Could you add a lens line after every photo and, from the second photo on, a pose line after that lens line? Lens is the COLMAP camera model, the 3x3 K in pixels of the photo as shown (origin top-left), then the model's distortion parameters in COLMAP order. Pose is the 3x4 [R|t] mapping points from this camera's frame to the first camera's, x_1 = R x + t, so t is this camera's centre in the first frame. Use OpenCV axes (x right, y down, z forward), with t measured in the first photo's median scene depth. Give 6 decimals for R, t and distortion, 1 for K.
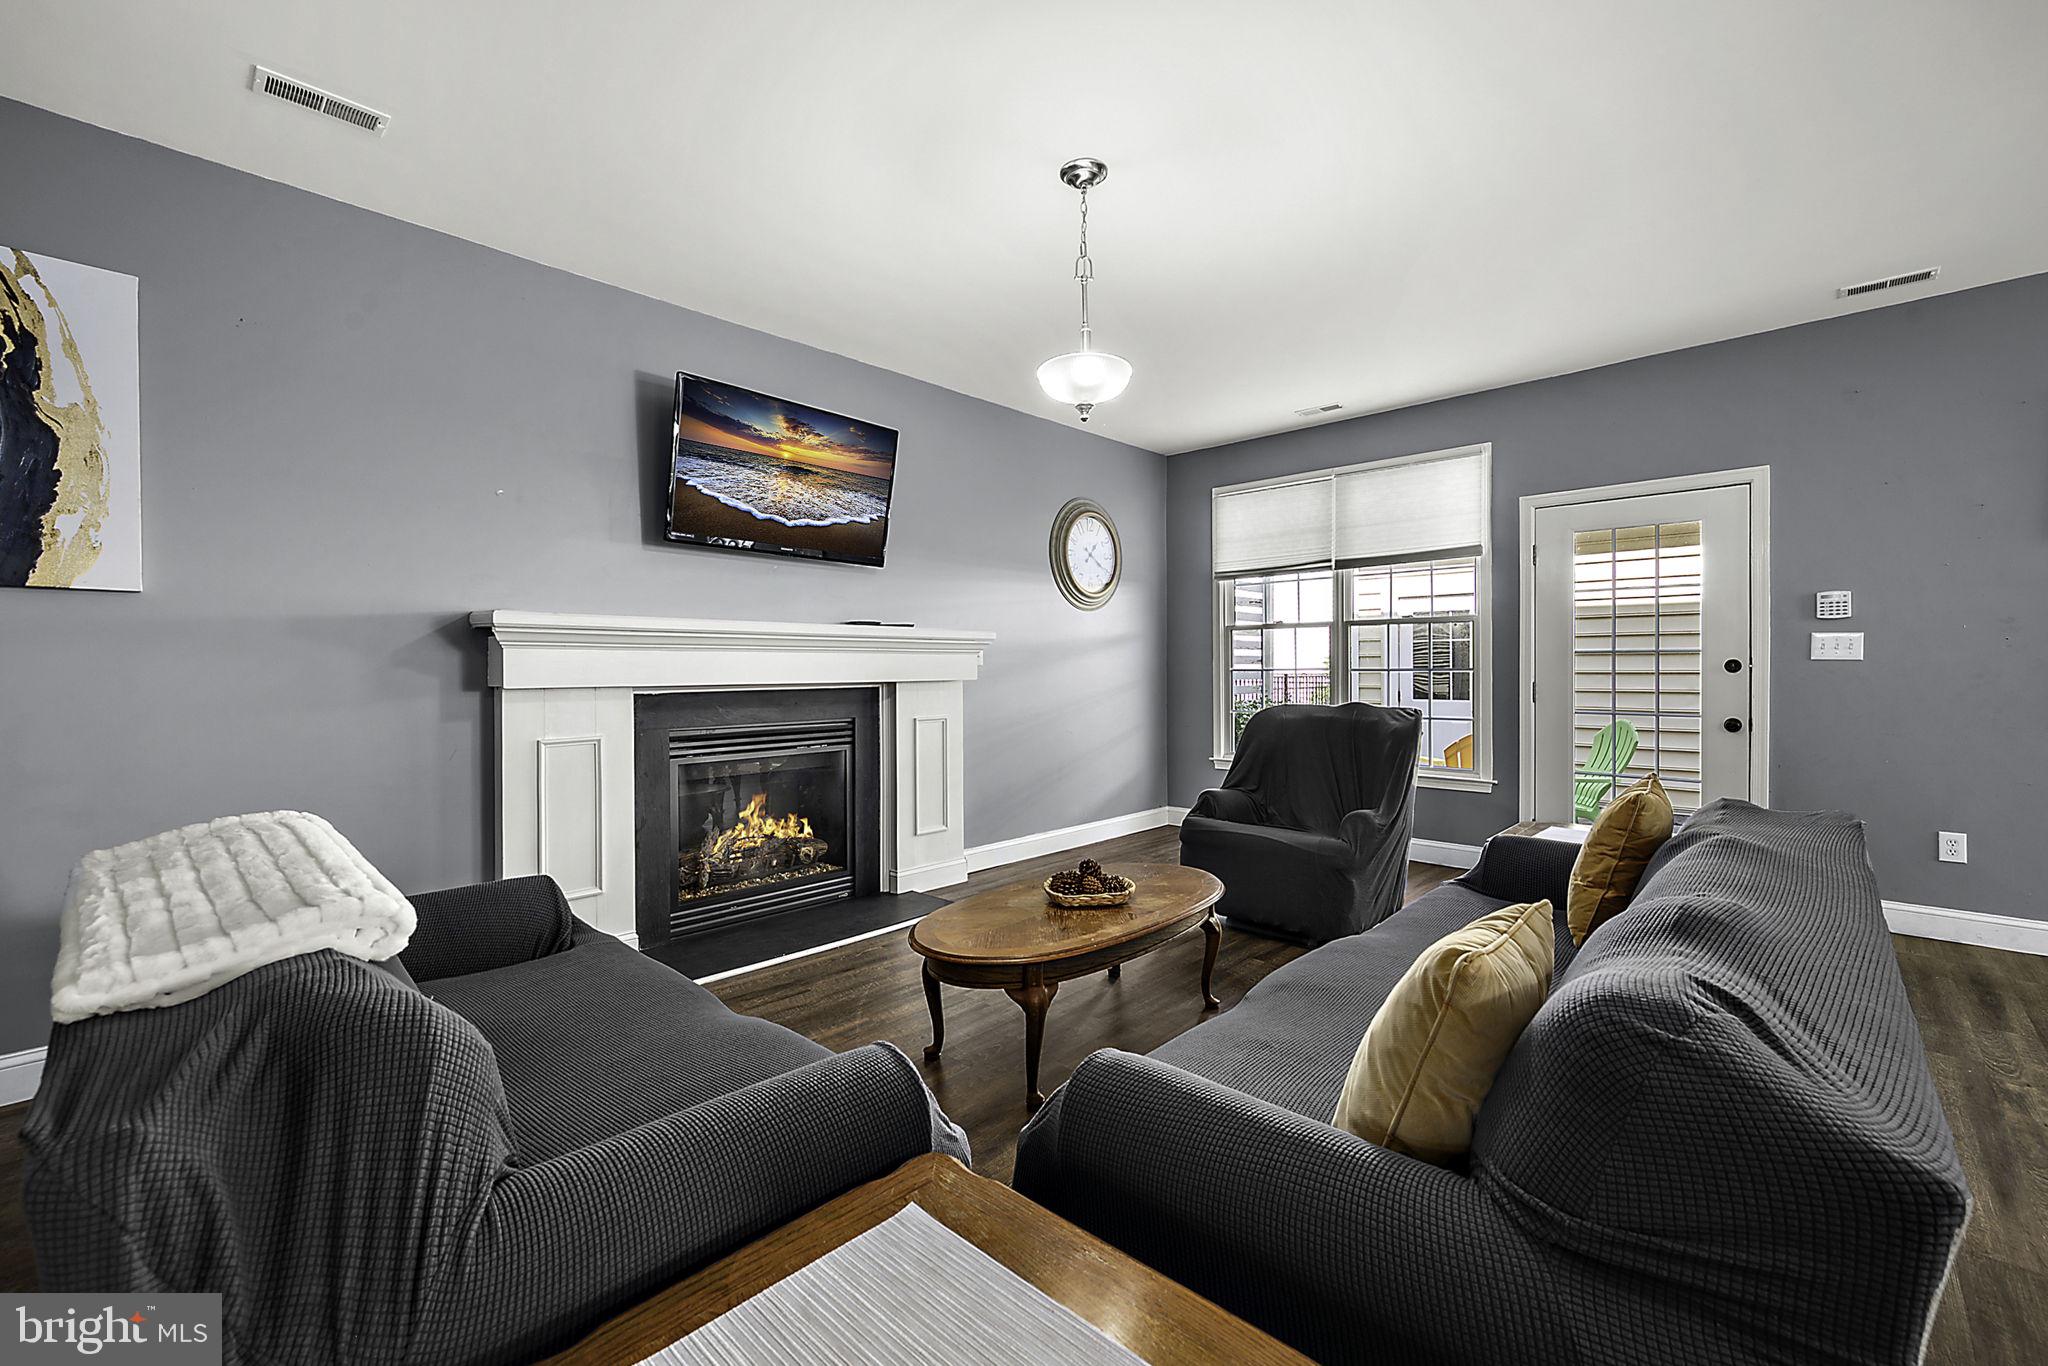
lens RADIAL K [[948.4, 0, 1103.3], [0, 948.4, 687.6], [0, 0, 1]] dist [0.182131, 0.000343]
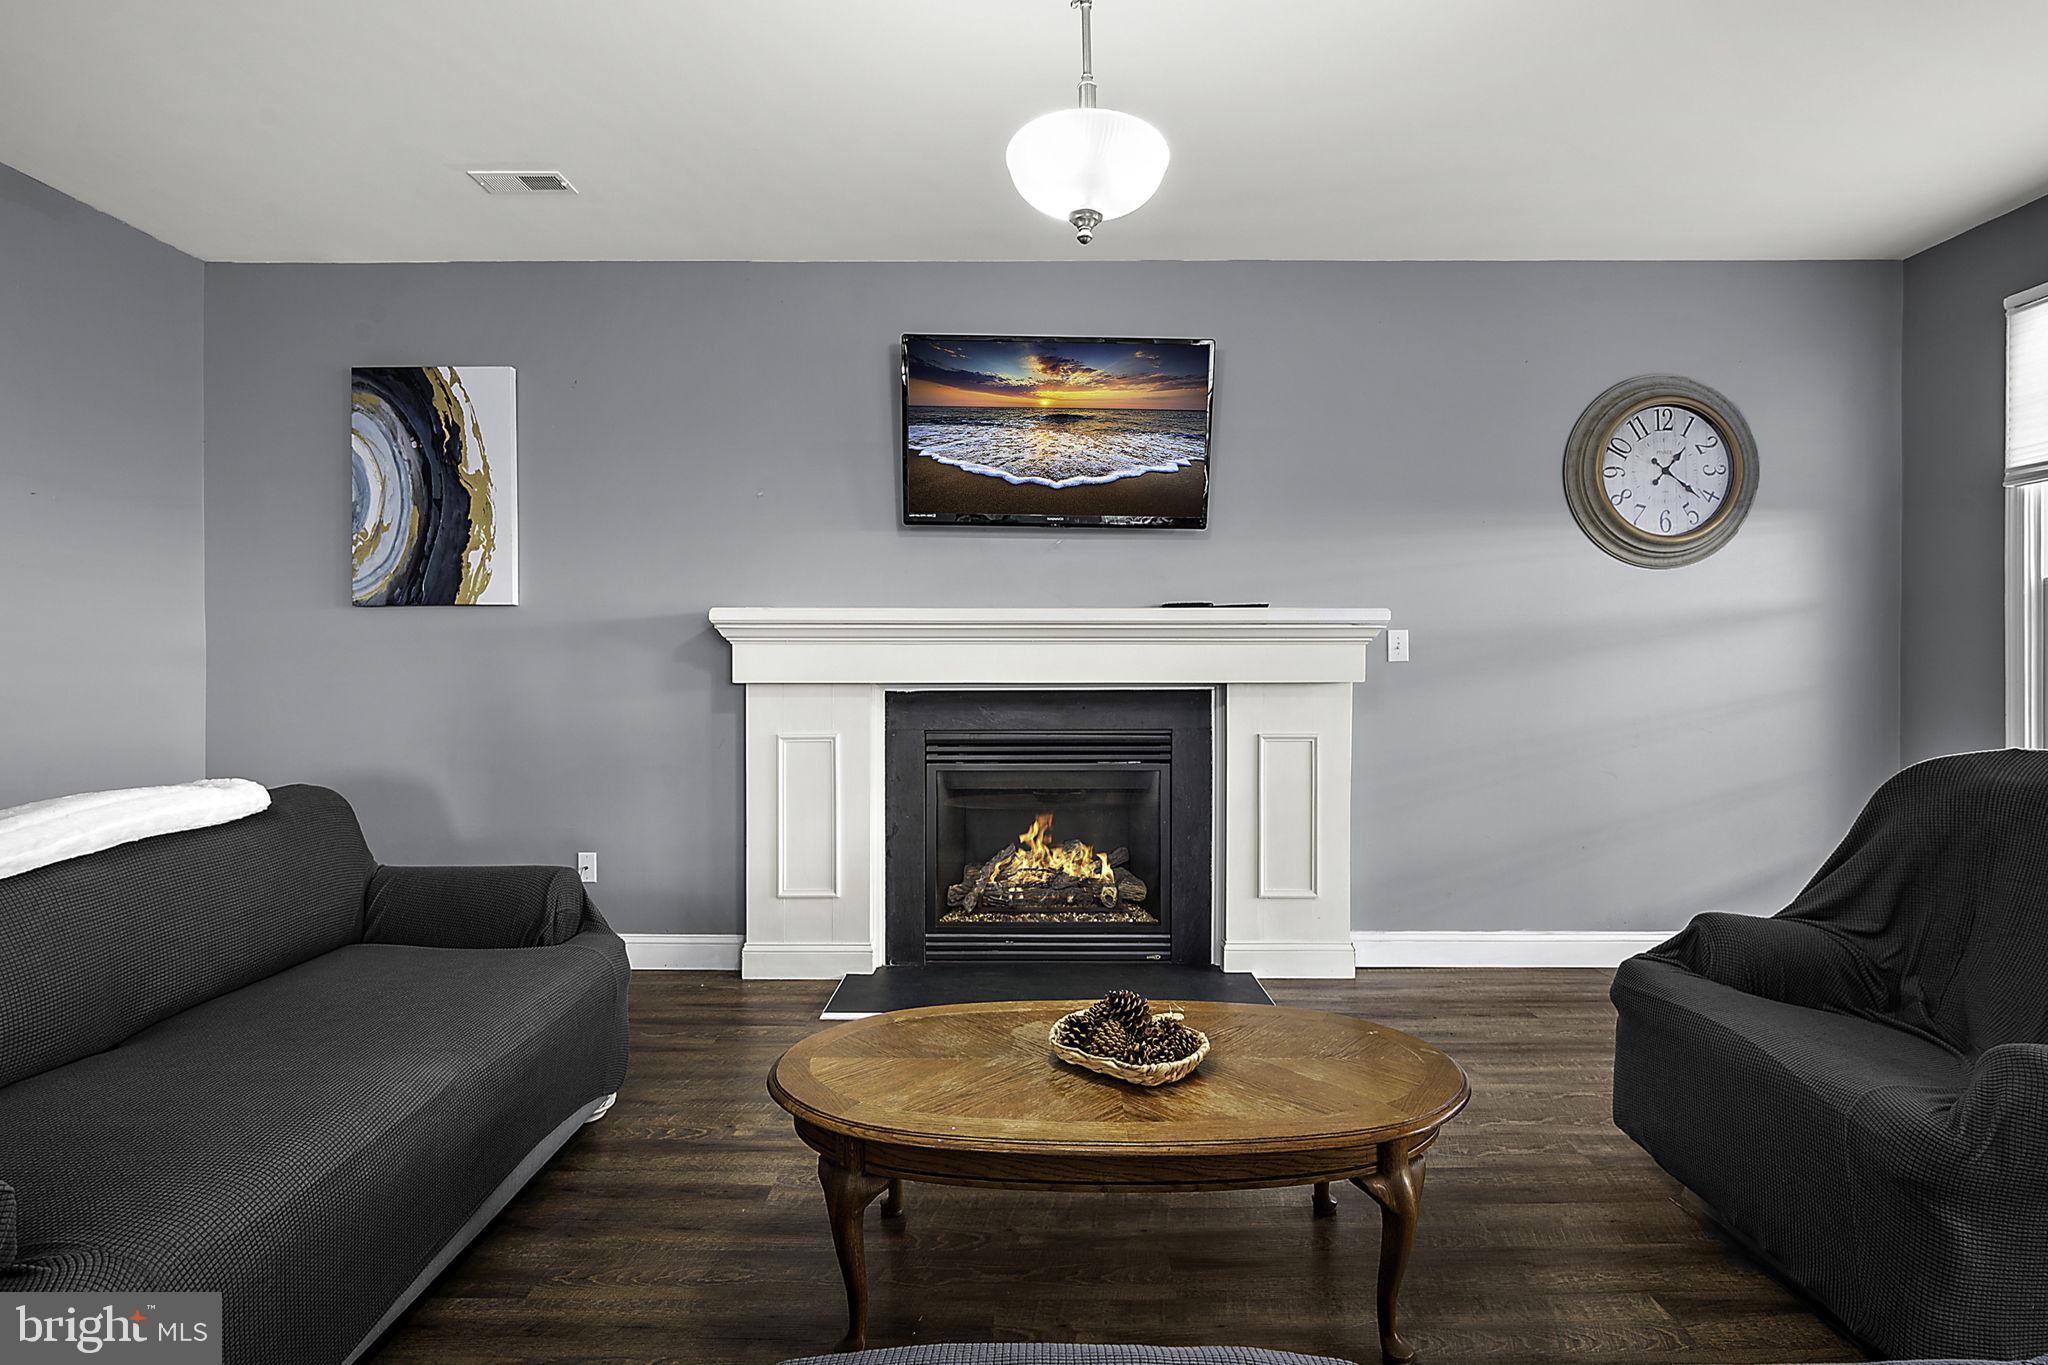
lens RADIAL K [[1105.6, 0, 1035.4], [0, 1105.6, 646.2], [0, 0, 1]] dist [-0.000338, 0.000478]
pose [[0.691790, -0.005745, -0.722076, 0.330535], [-0.018191, 0.999512, -0.025381, -0.010946], [0.721870, 0.030693, 0.691348, 0.357192]]
